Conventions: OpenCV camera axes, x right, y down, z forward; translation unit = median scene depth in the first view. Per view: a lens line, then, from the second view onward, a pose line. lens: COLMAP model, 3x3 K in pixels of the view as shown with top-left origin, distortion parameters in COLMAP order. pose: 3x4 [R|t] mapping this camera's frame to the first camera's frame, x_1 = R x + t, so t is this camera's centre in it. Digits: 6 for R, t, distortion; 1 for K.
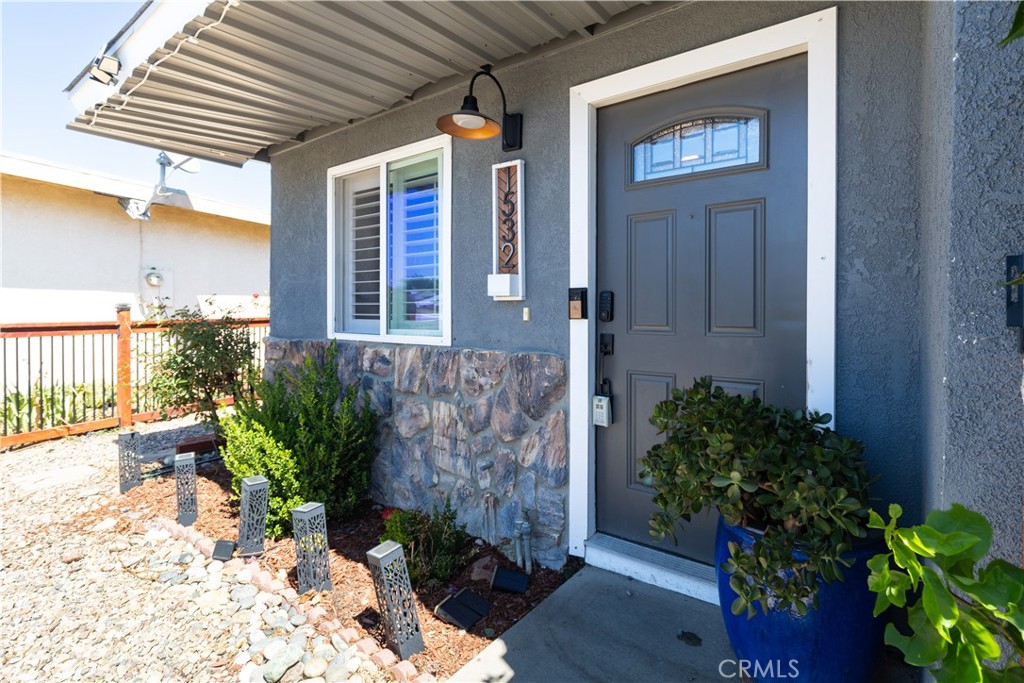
lens RADIAL K [[510.6, 0, 512.3], [0, 510.6, 312.7], [0, 0, 1]] dist [-0.002406, -0.000179]
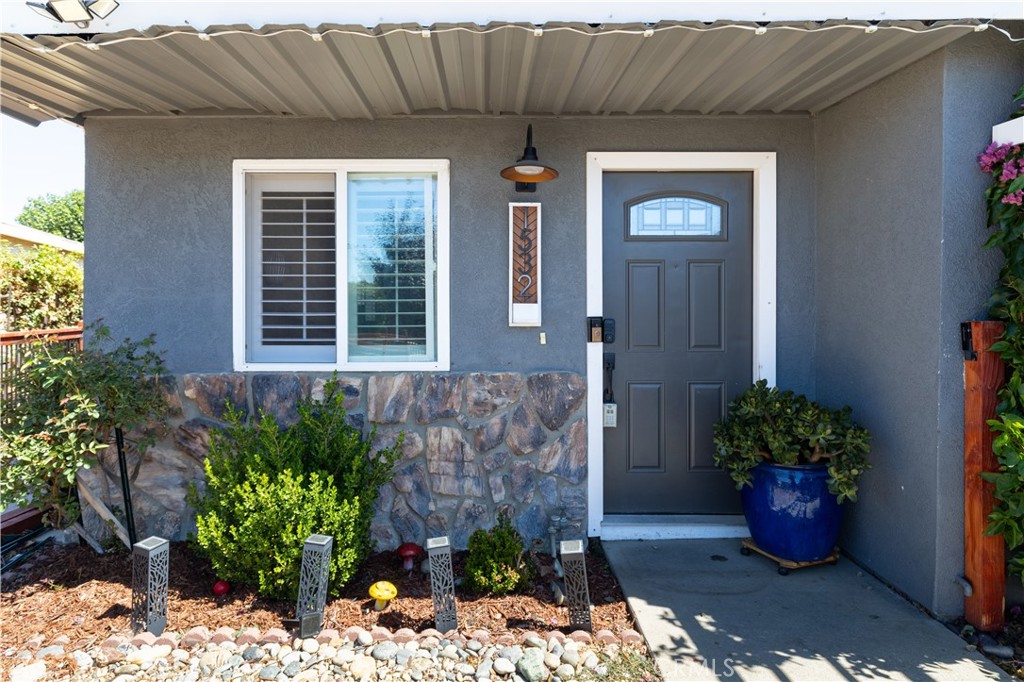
lens RADIAL K [[573.1, 0, 512.2], [0, 573.1, 319.0], [0, 0, 1]] dist [0.001924, 0.000347]
pose [[0.793876, -0.000218, 0.608080, -0.780943], [0.005334, 0.999964, -0.006605, -0.031431], [-0.608057, 0.008487, 0.793848, 0.026198]]
